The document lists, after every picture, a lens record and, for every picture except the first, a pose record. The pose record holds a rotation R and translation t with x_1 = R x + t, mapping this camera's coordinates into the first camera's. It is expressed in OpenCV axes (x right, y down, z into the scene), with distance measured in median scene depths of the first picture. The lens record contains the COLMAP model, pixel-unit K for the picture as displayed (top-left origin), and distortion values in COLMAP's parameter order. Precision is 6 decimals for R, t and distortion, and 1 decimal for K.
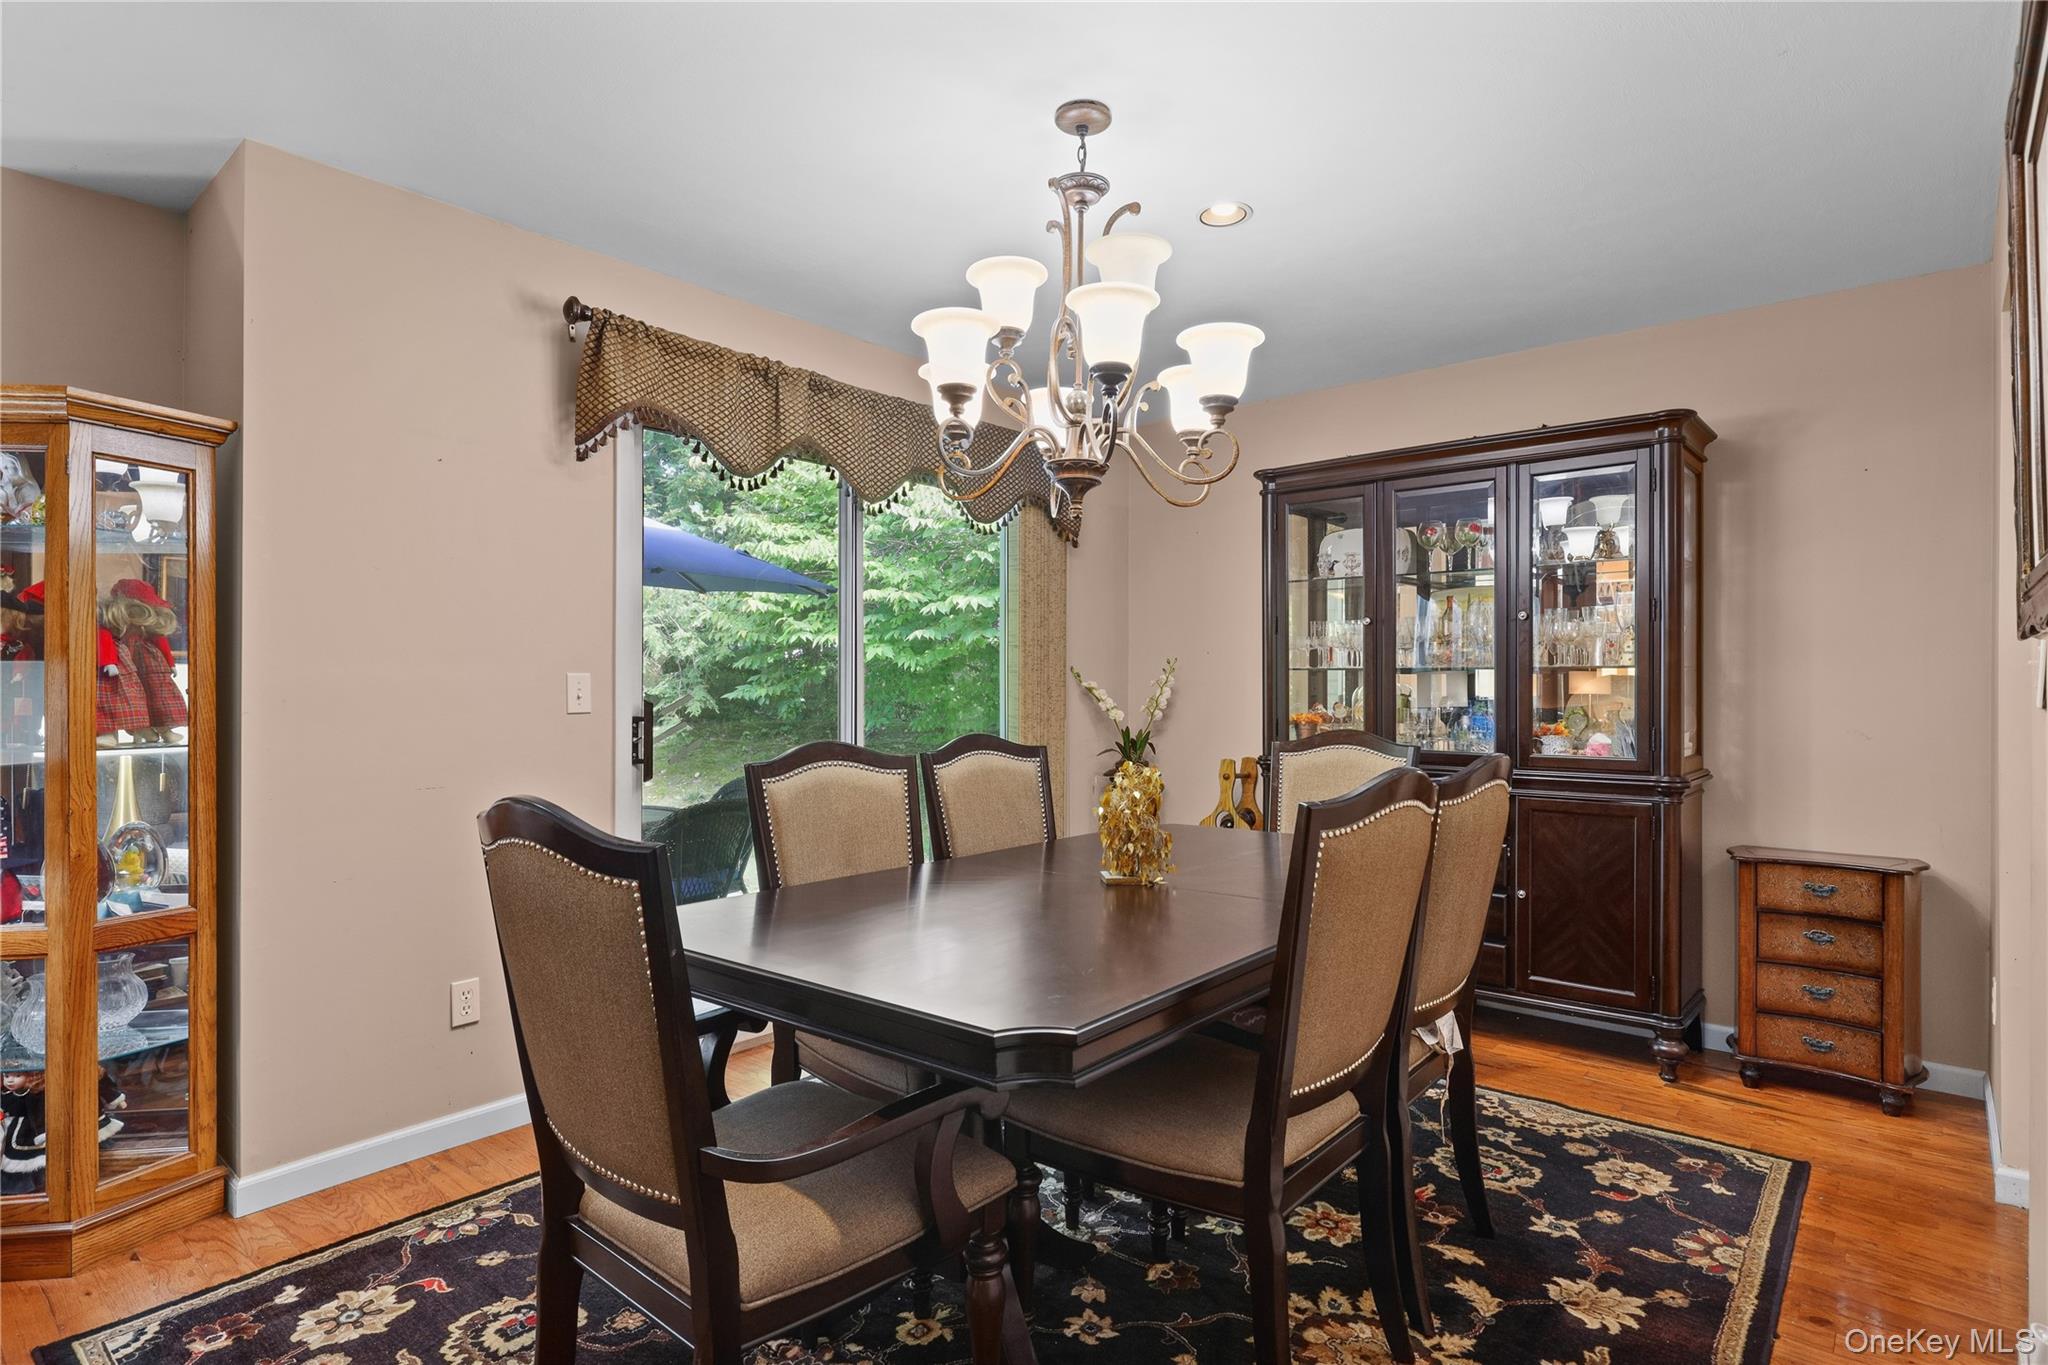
lens RADIAL K [[1068.0, 0, 1024.7], [0, 1068.0, 684.5], [0, 0, 1]] dist [0.000381, -0.000074]
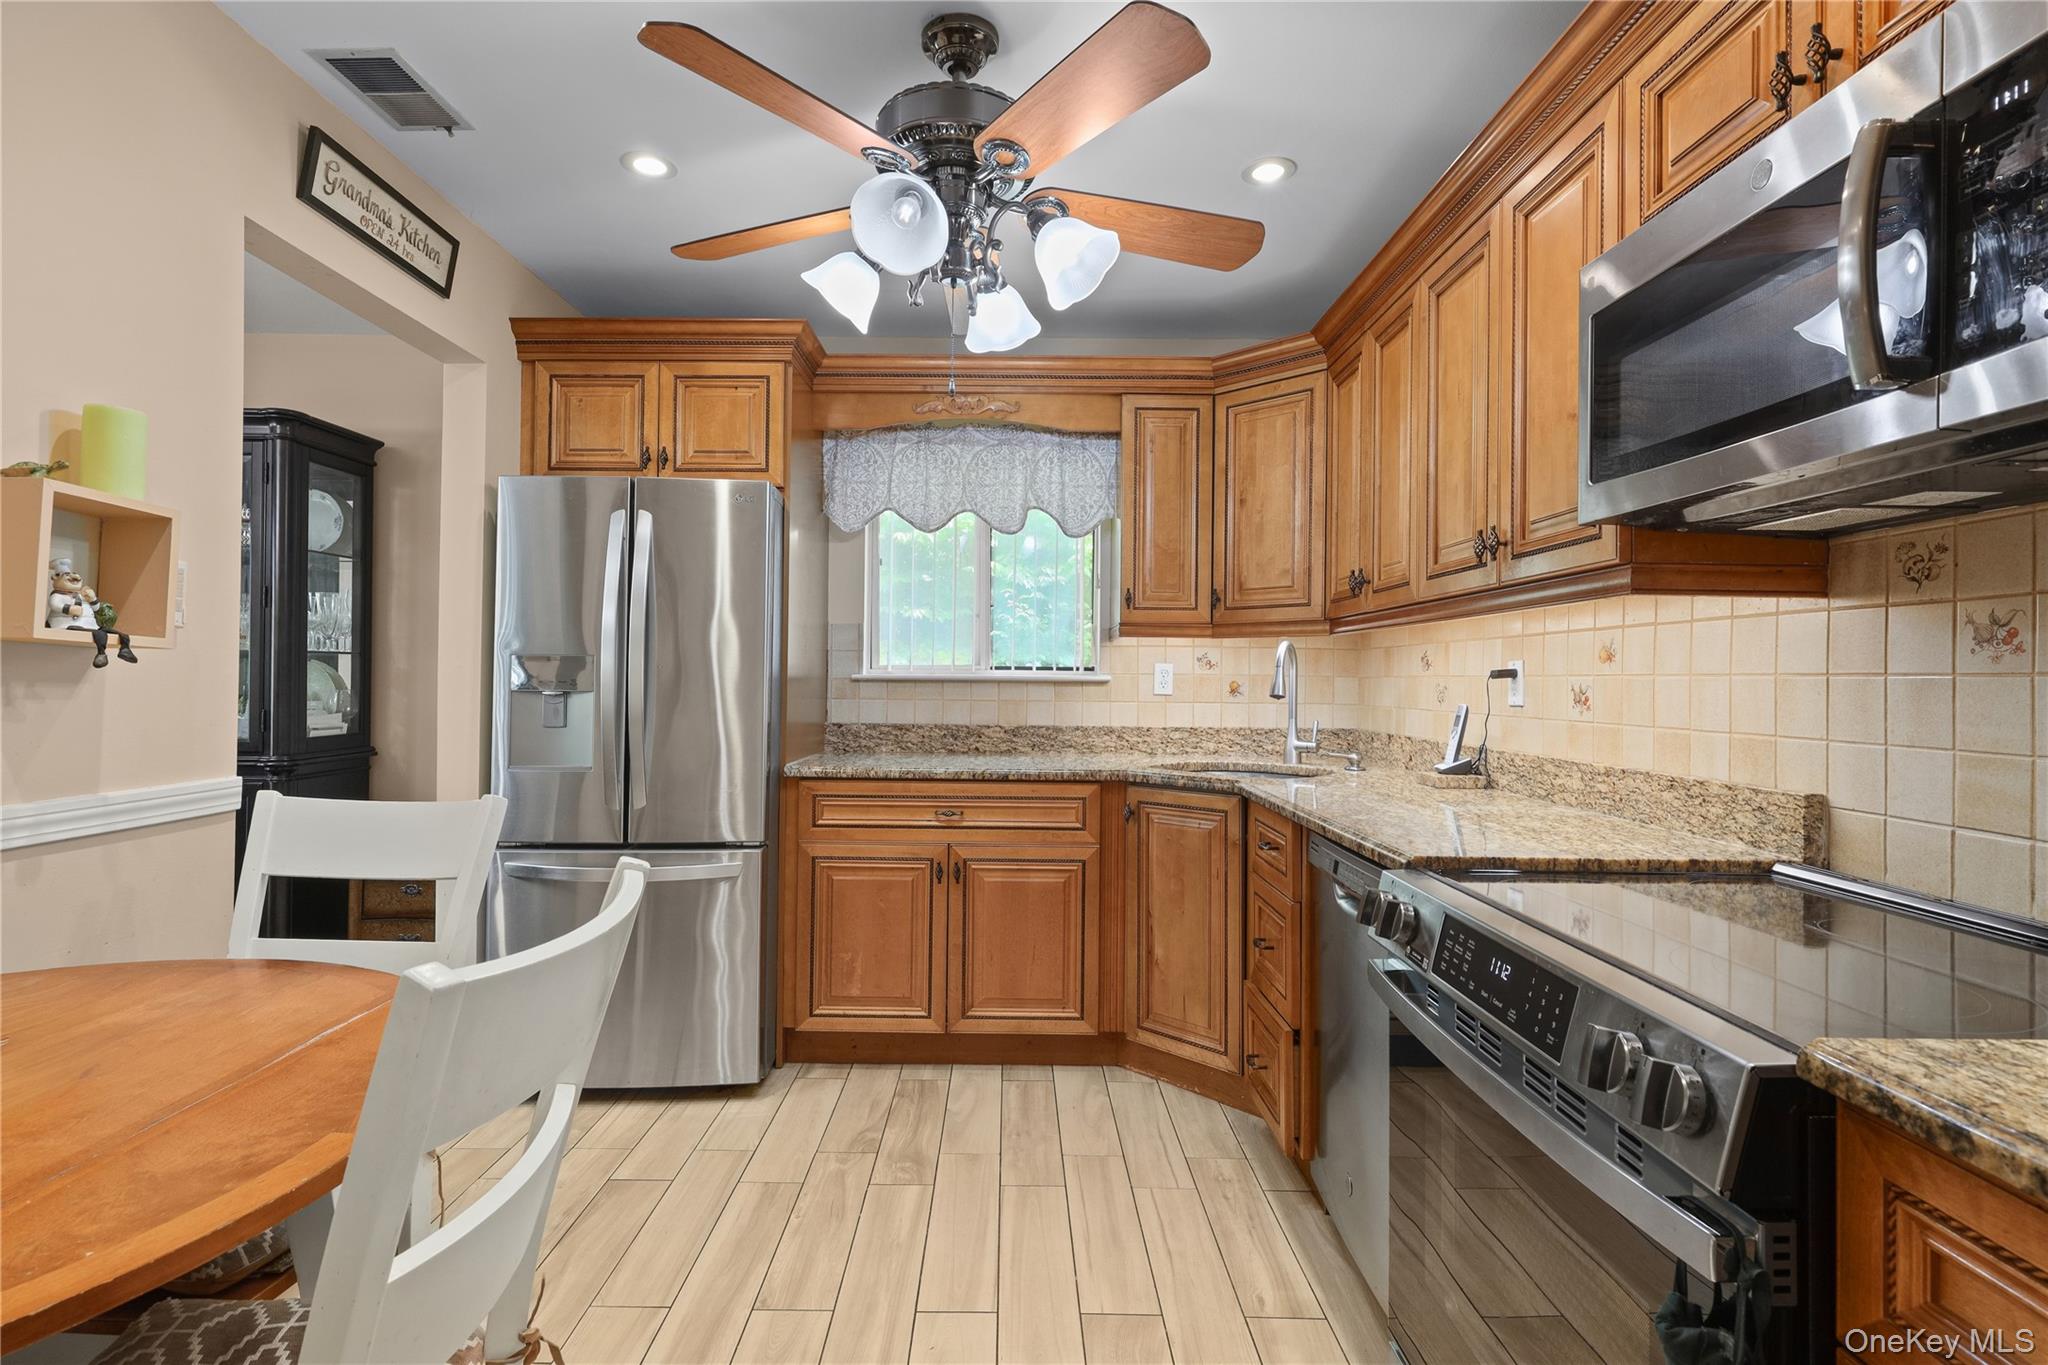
lens RADIAL K [[990.6, 0, 1019.7], [0, 990.6, 672.2], [0, 0, 1]] dist [0.003040, 0.000351]
pose [[0.763173, 0.009182, 0.646129, 0.791164], [-0.007538, 0.999958, -0.005307, 0.005587], [-0.646151, -0.000821, 0.763209, -0.335221]]
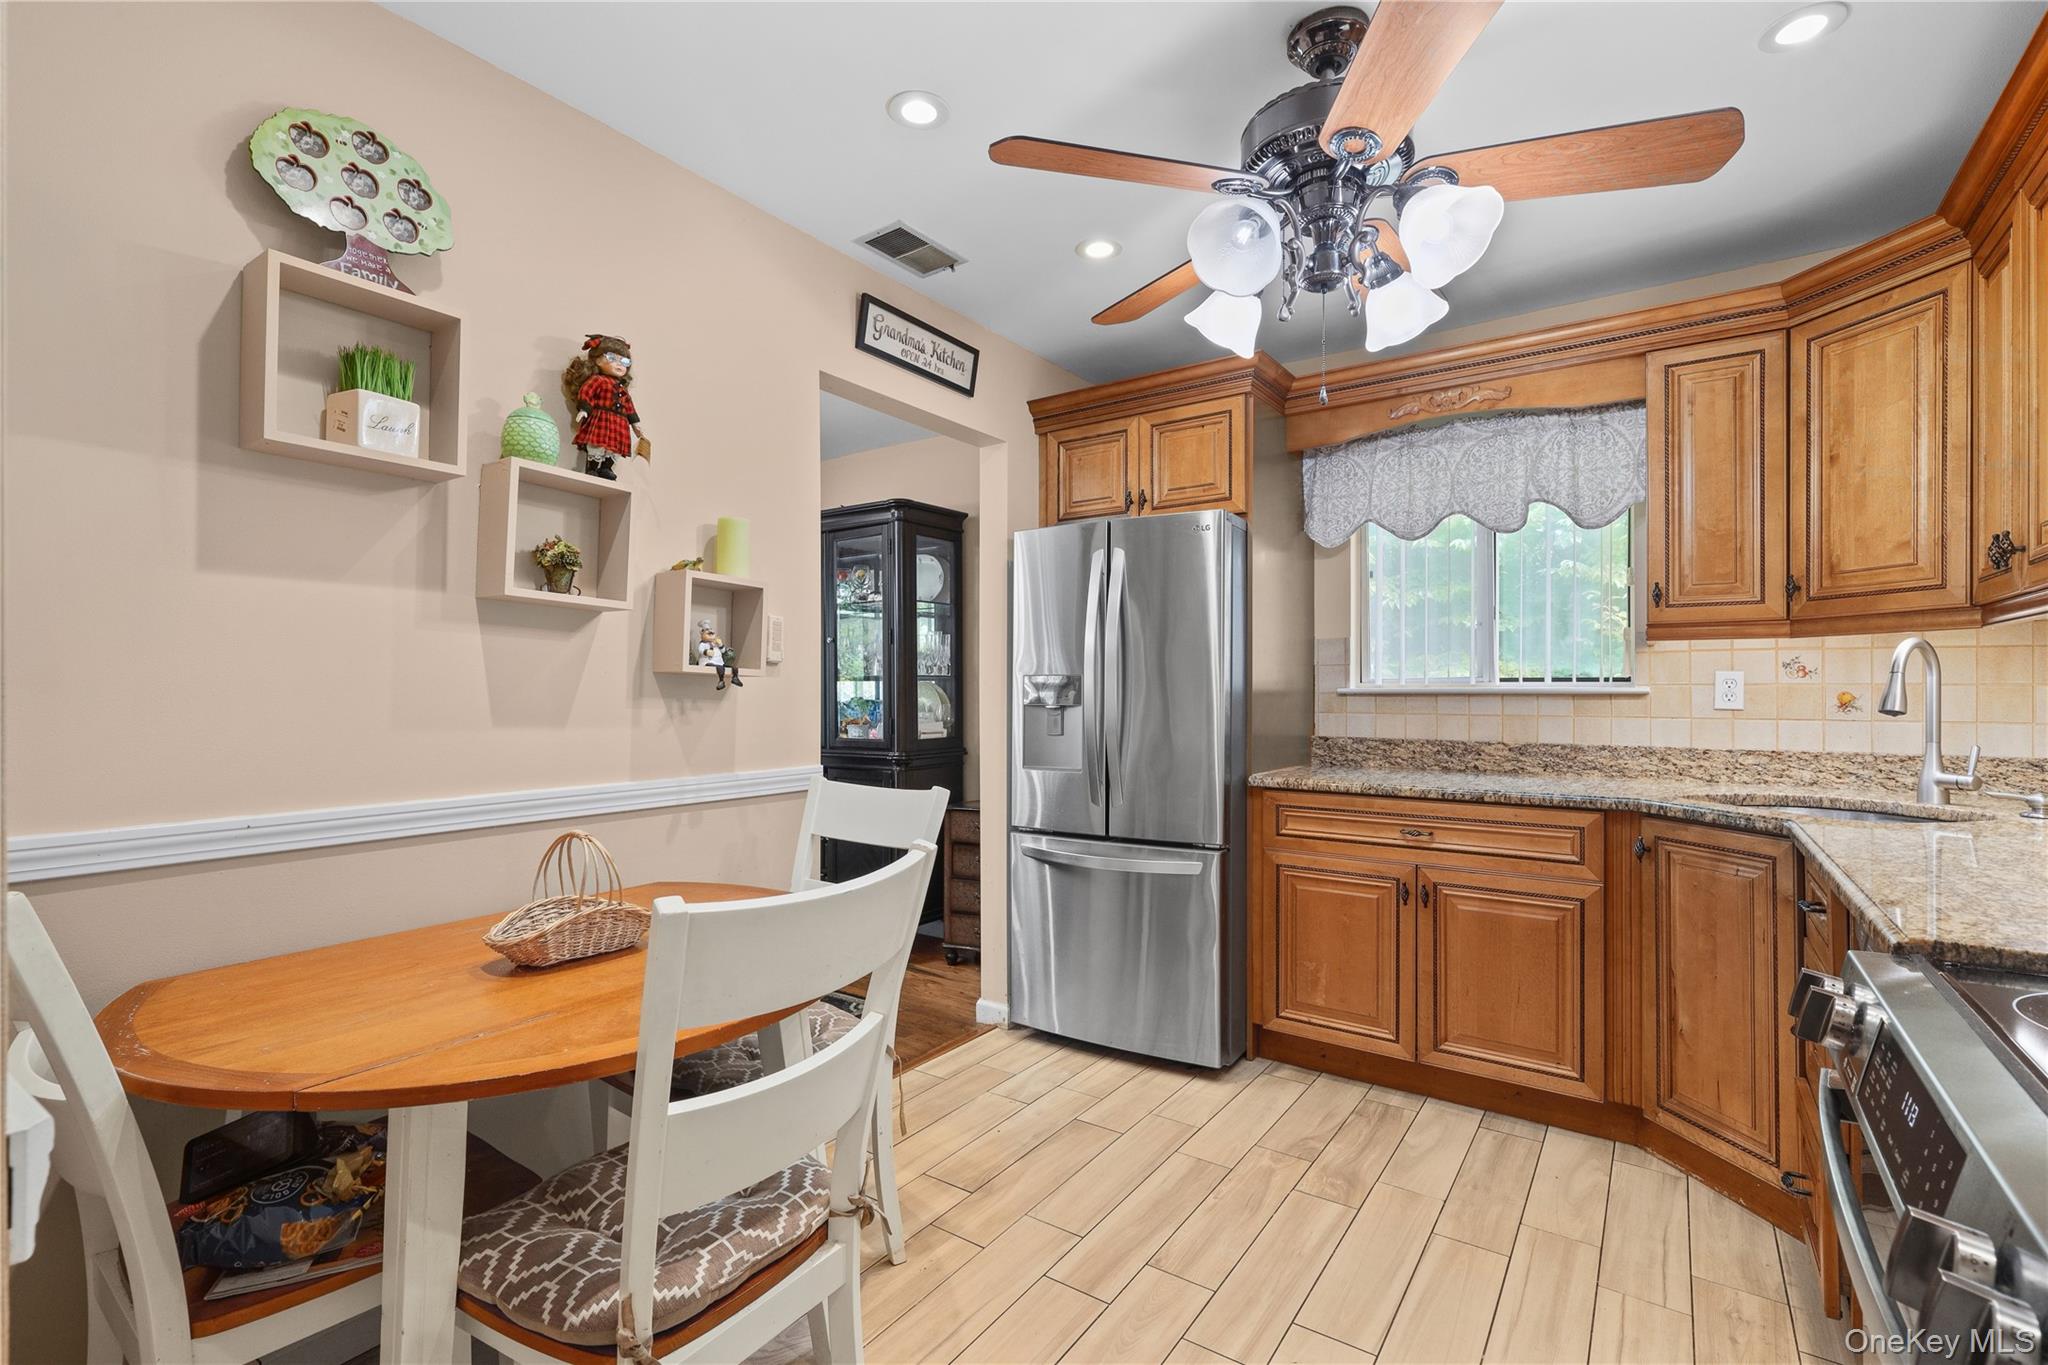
lens RADIAL K [[933.5, 0, 1018.4], [0, 933.5, 692.0], [0, 0, 1]] dist [0.002503, -0.000065]
pose [[0.996166, -0.002022, 0.087463, 0.984260], [0.001865, 0.999997, 0.001874, 0.004475], [-0.087467, -0.001704, 0.996166, -0.414504]]
